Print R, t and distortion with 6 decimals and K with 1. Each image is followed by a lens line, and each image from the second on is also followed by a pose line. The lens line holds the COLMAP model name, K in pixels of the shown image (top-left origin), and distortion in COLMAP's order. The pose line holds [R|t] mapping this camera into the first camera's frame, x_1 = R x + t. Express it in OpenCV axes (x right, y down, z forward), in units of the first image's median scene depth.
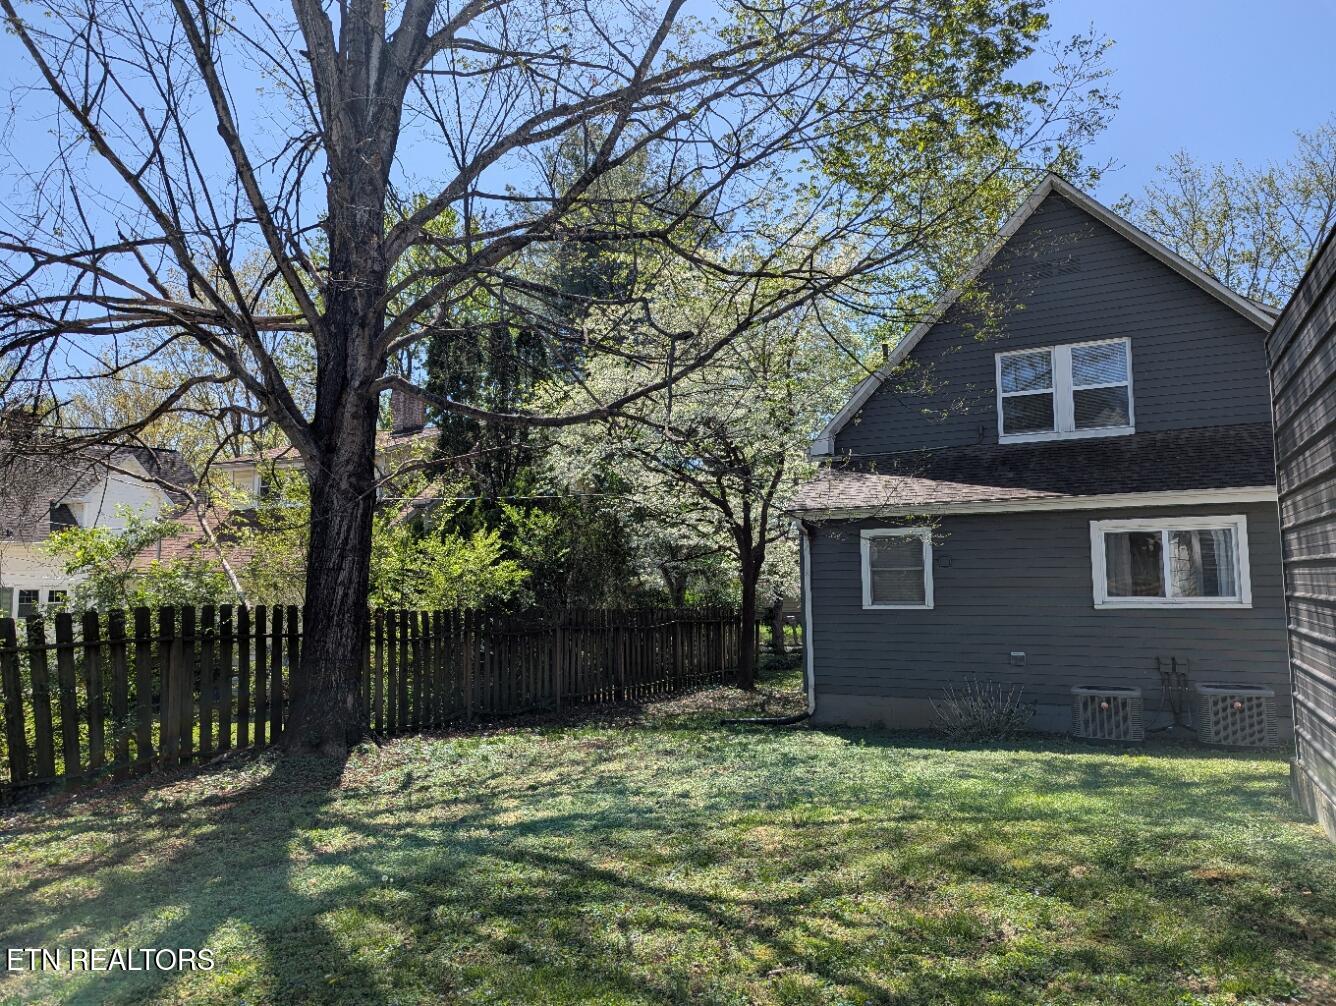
lens RADIAL K [[935.9, 0, 660.9], [0, 935.9, 499.9], [0, 0, 1]] dist [0.055779, -0.000332]
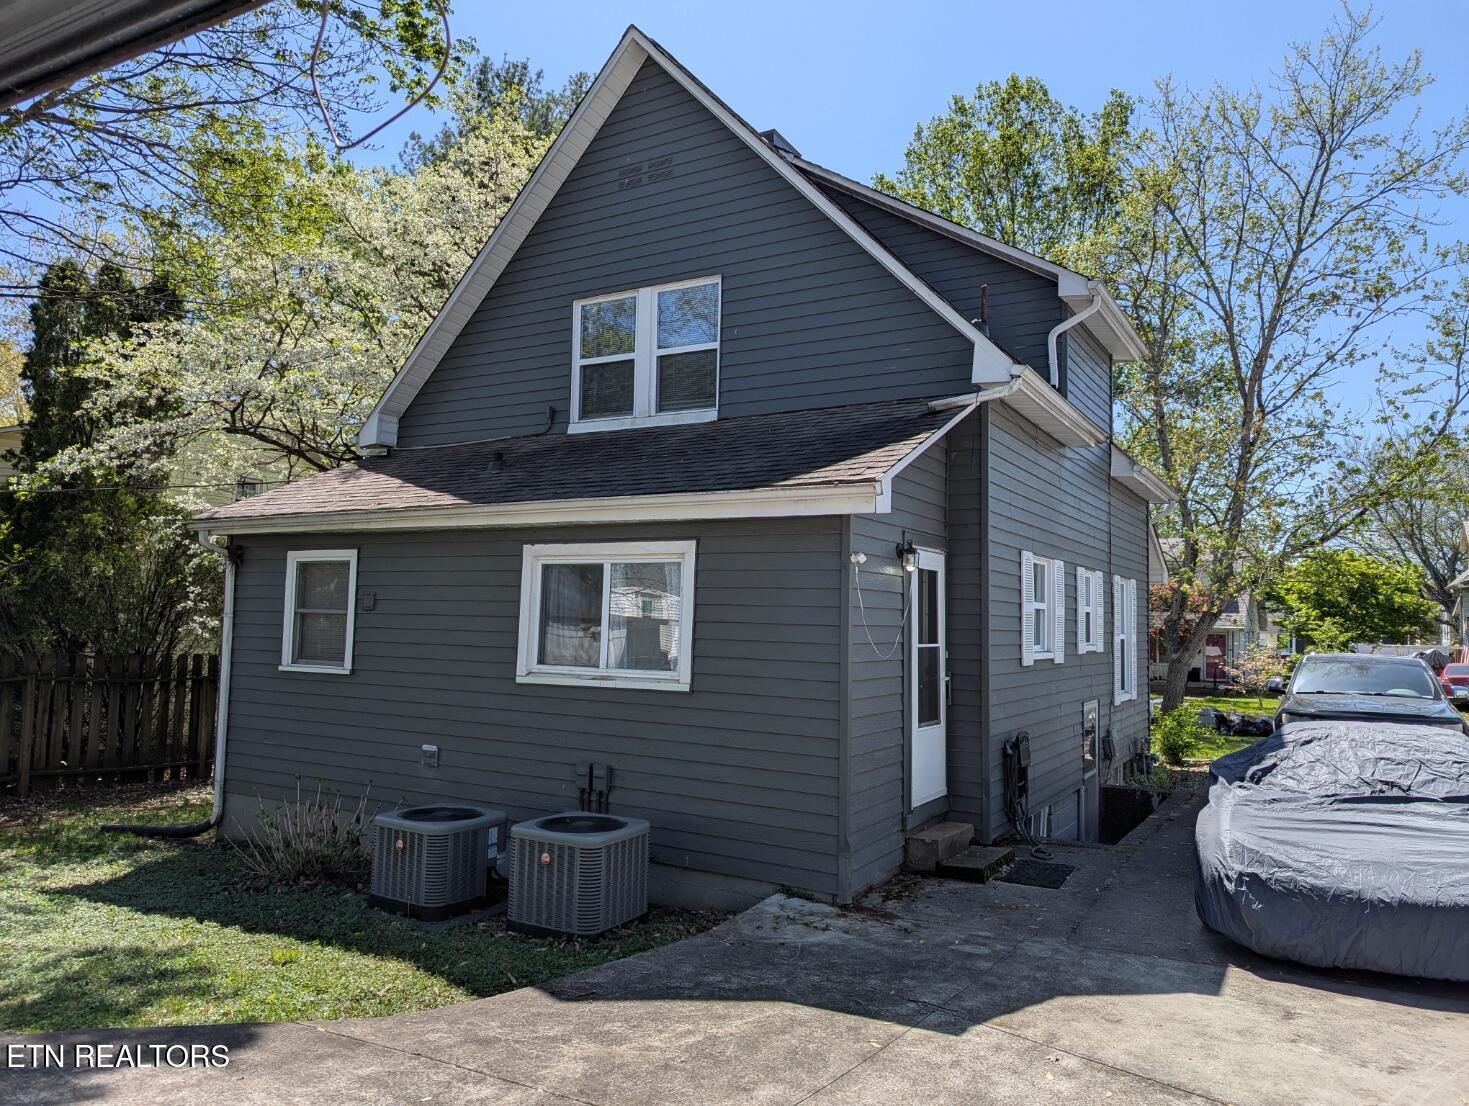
lens RADIAL K [[1029.0, 0, 732.9], [0, 1029.0, 549.5], [0, 0, 1]] dist [0.055779, -0.000332]
pose [[0.997249, 0.032519, -0.066604, 0.582497], [-0.031226, 0.999305, 0.020360, 0.006116], [0.067220, -0.018224, 0.997572, 0.287309]]
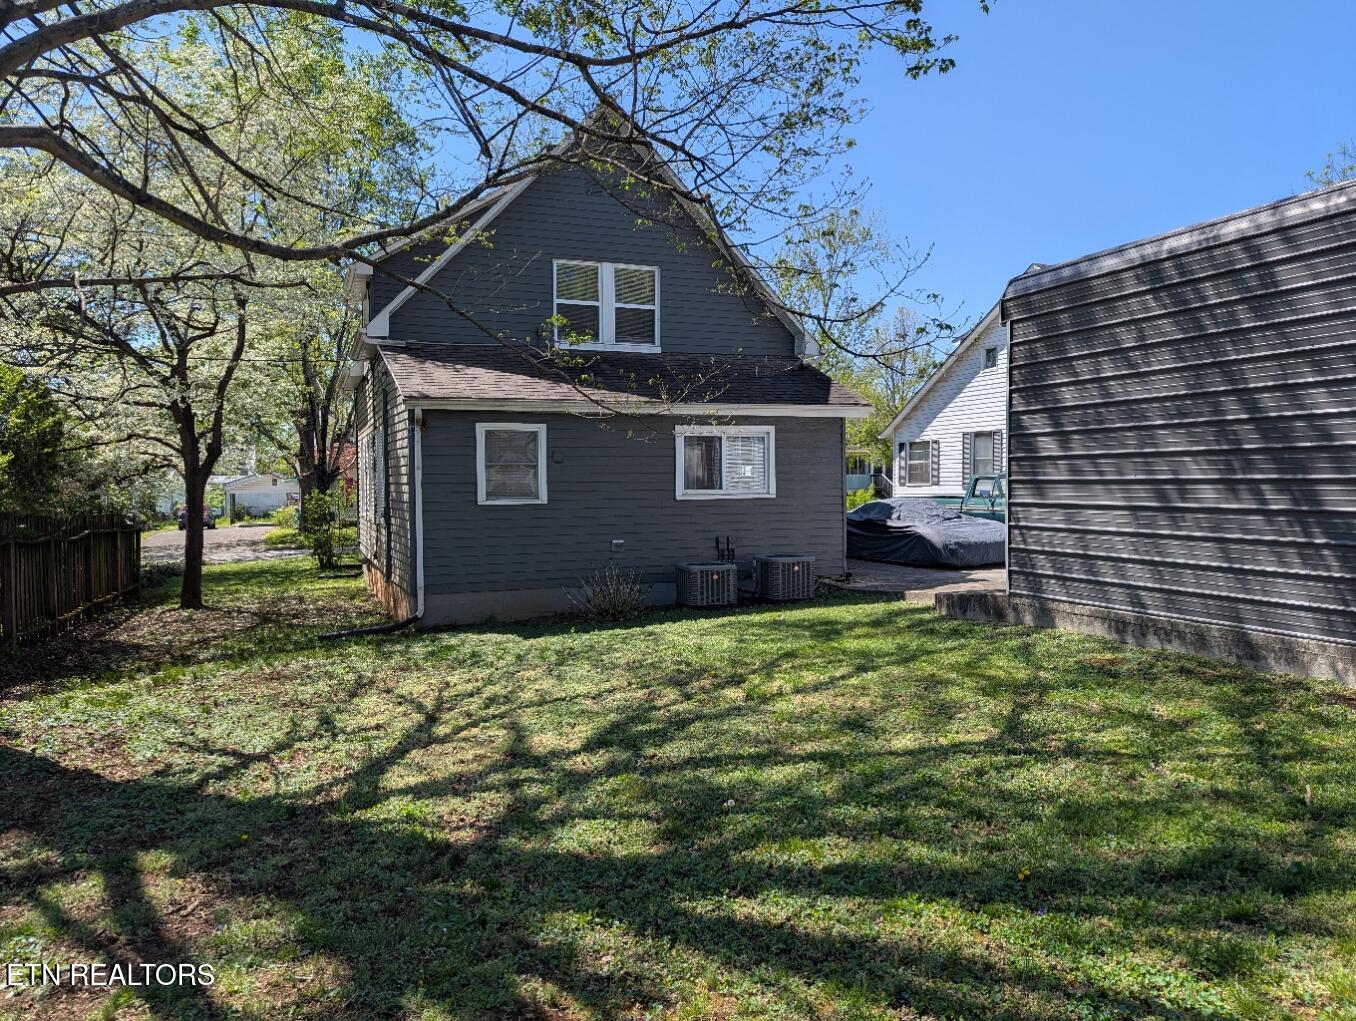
lens RADIAL K [[949.9, 0, 672.2], [0, 949.9, 506.6], [0, 0, 1]] dist [0.055779, -0.000332]
pose [[0.661567, -0.015552, 0.749725, -0.389092], [-0.065346, 0.994786, 0.078297, 0.028043], [-0.747034, -0.100791, 0.657101, 0.204427]]
